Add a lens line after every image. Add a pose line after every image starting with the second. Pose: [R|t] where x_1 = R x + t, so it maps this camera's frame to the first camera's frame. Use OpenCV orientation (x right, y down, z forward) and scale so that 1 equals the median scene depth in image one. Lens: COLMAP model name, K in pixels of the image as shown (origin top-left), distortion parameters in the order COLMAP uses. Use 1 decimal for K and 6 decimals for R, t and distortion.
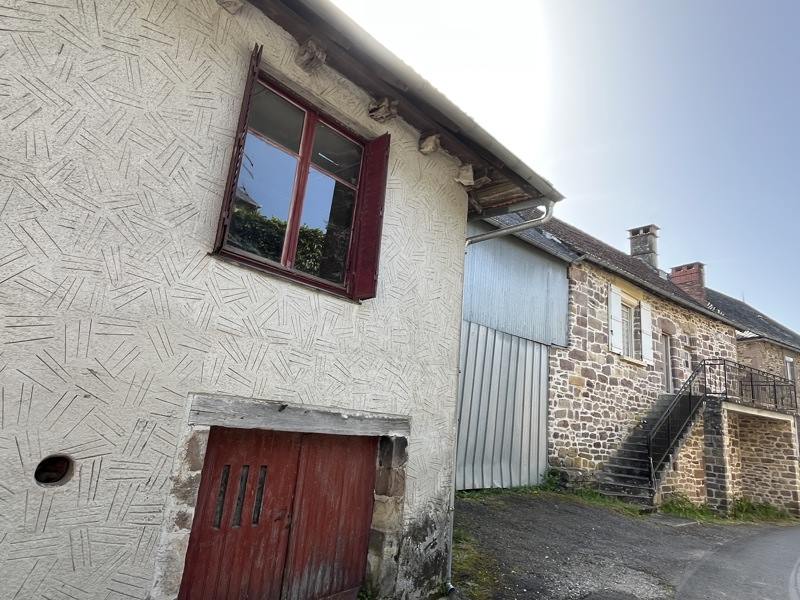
lens RADIAL K [[489.6, 0, 399.8], [0, 489.6, 300.1], [0, 0, 1]] dist [0.001092, 0.000209]
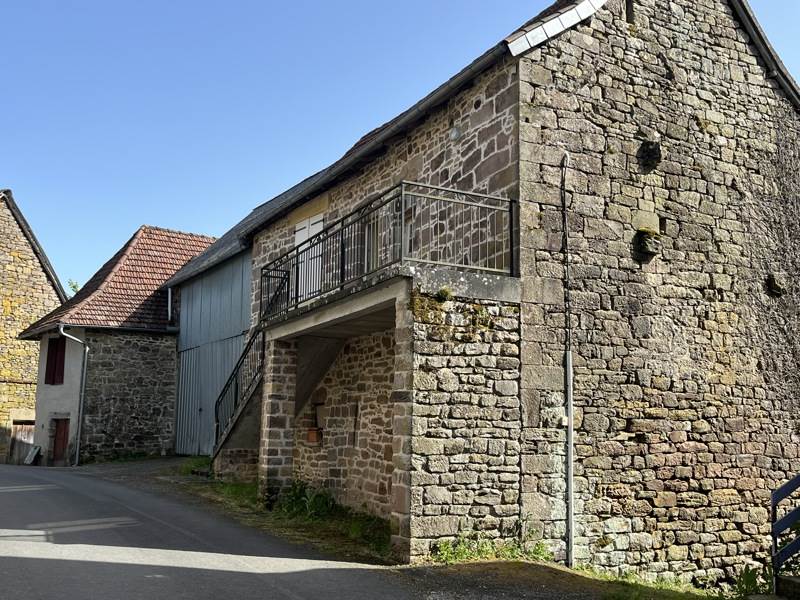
lens RADIAL K [[817.9, 0, 400.0], [0, 817.9, 300.3], [0, 0, 1]] dist [-0.002273, 0.000000]
pose [[-0.236372, -0.251612, -0.938520, 1.501385], [0.197119, 0.933389, -0.299882, 0.481111], [0.951458, -0.255884, -0.171030, 1.240635]]
